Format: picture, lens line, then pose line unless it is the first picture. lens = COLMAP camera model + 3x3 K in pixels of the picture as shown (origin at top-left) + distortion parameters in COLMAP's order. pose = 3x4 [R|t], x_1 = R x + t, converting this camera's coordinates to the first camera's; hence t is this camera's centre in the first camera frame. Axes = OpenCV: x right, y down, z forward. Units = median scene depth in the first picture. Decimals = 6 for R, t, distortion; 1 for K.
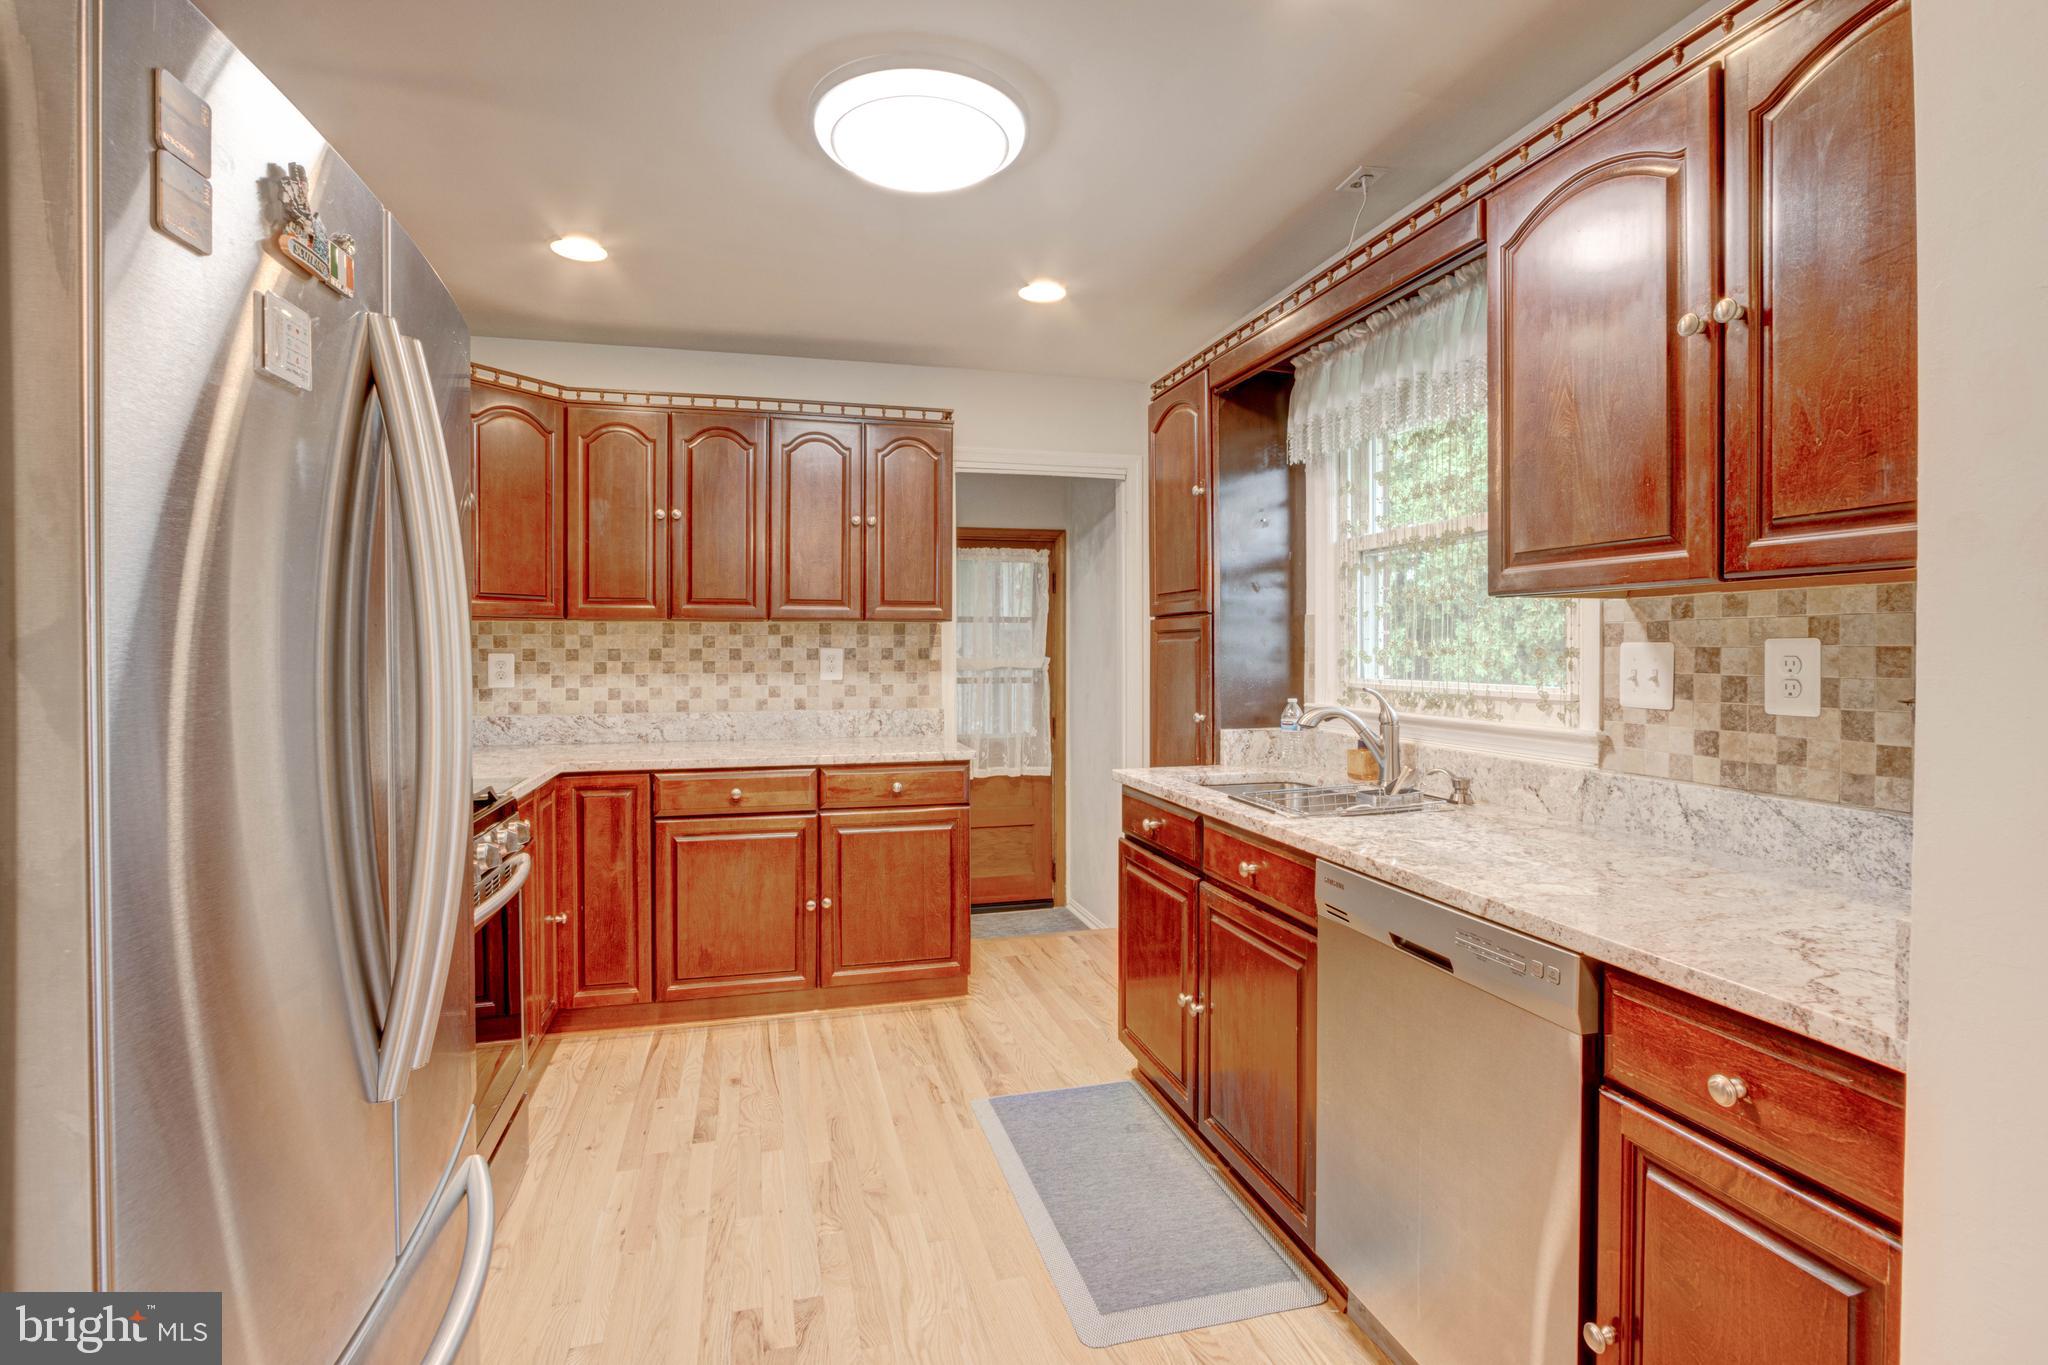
lens RADIAL K [[976.5, 0, 1017.6], [0, 976.5, 660.1], [0, 0, 1]] dist [-0.017215, 0.001354]
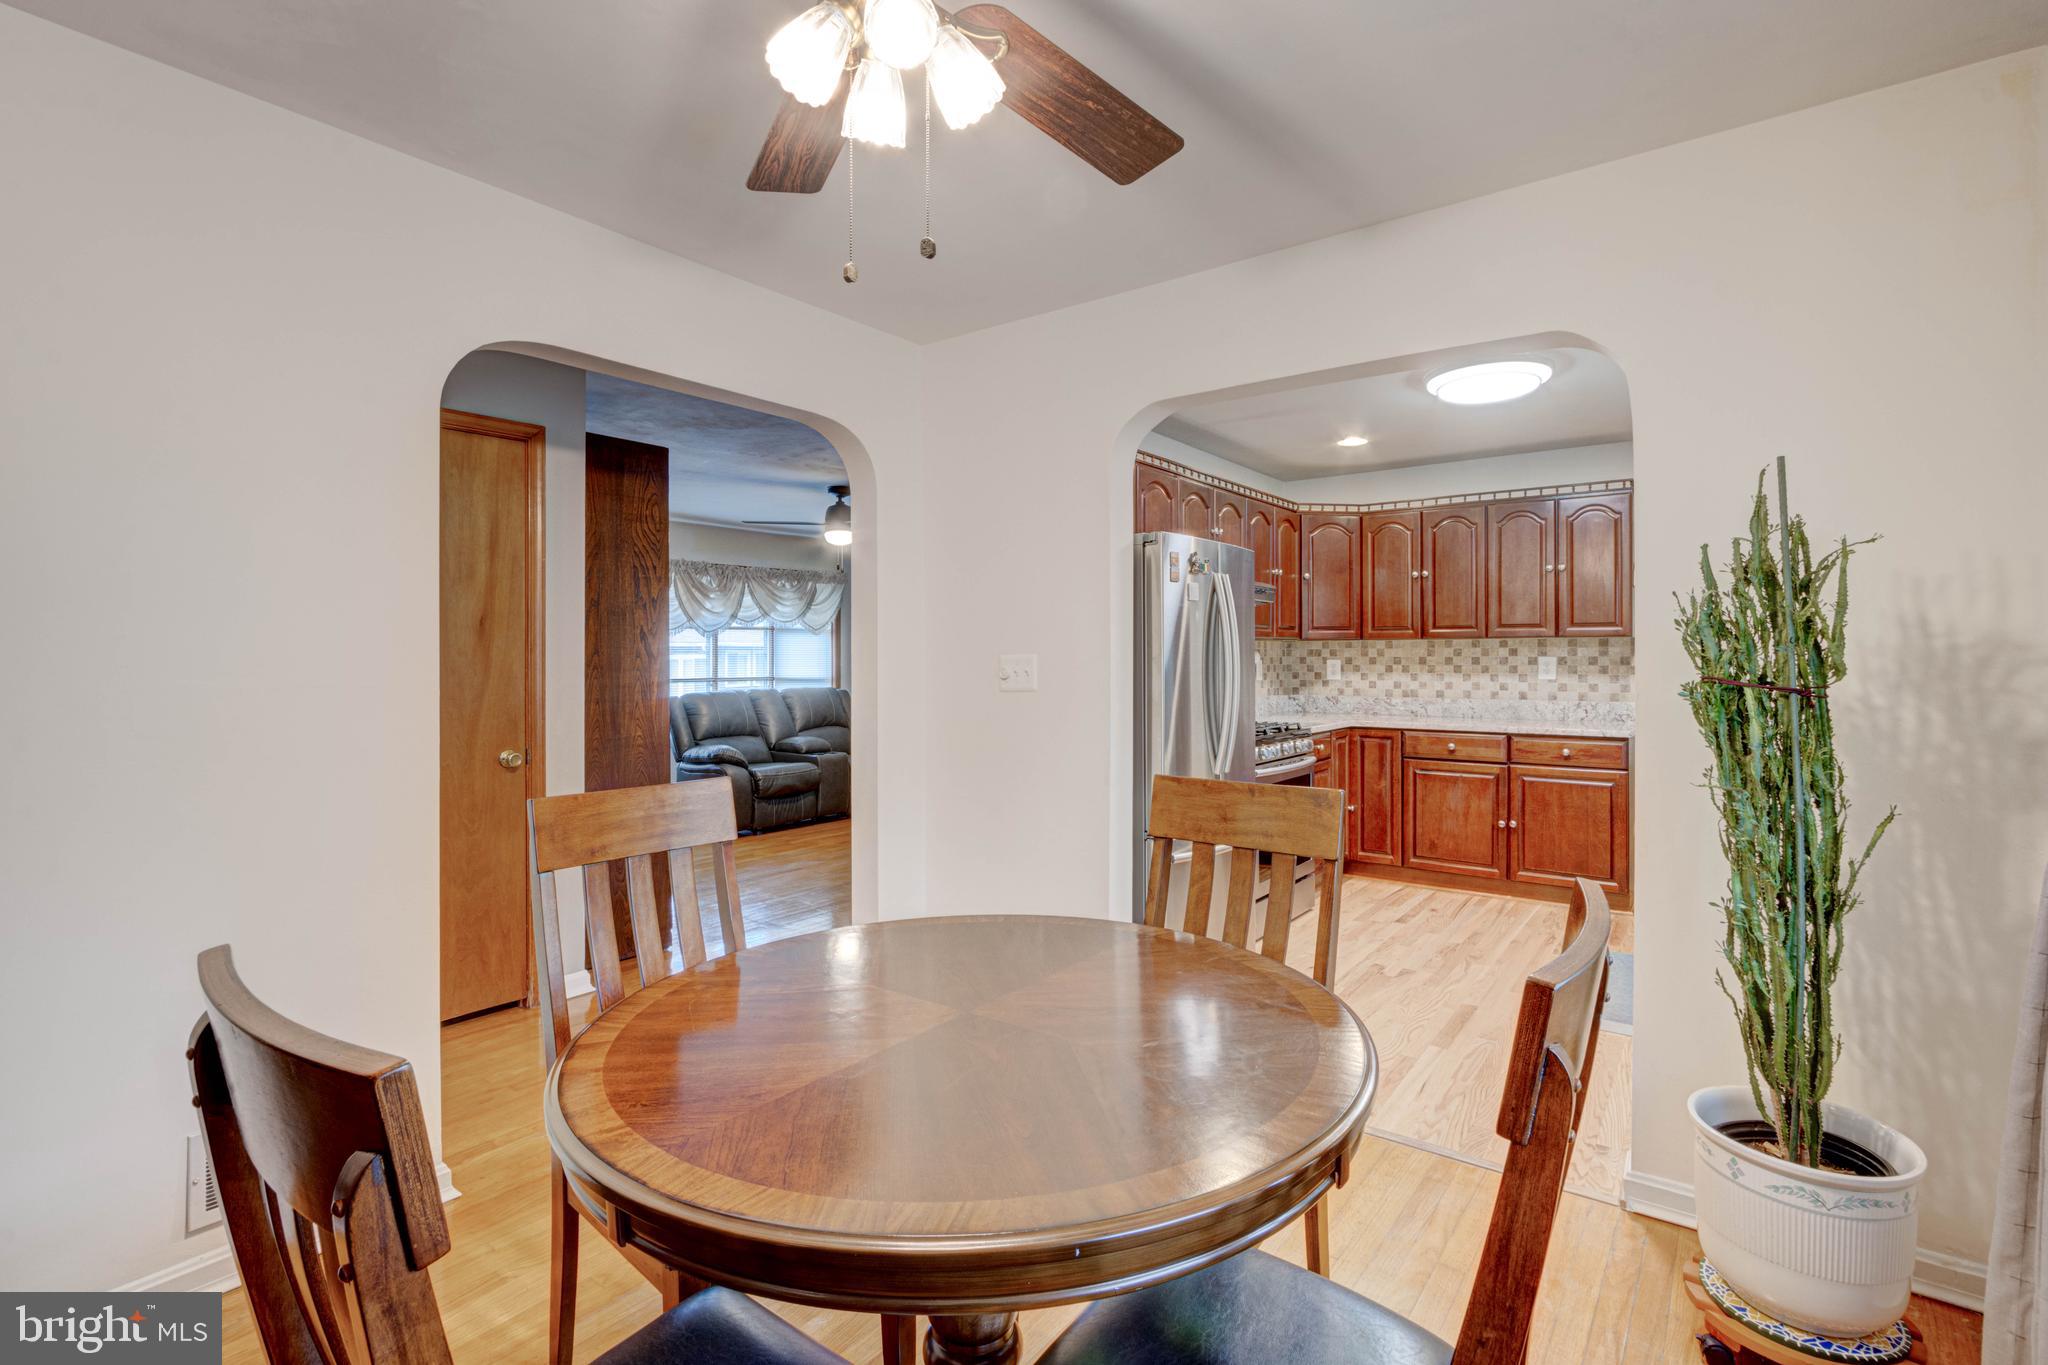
lens RADIAL K [[984.4, 0, 991.3], [0, 984.4, 640.3], [0, 0, 1]] dist [-0.017139, 0.000228]
pose [[0.601785, -0.011898, -0.798570, 0.491027], [-0.009290, 0.999717, -0.021896, 0.002835], [0.798604, 0.020596, 0.601504, -0.526991]]
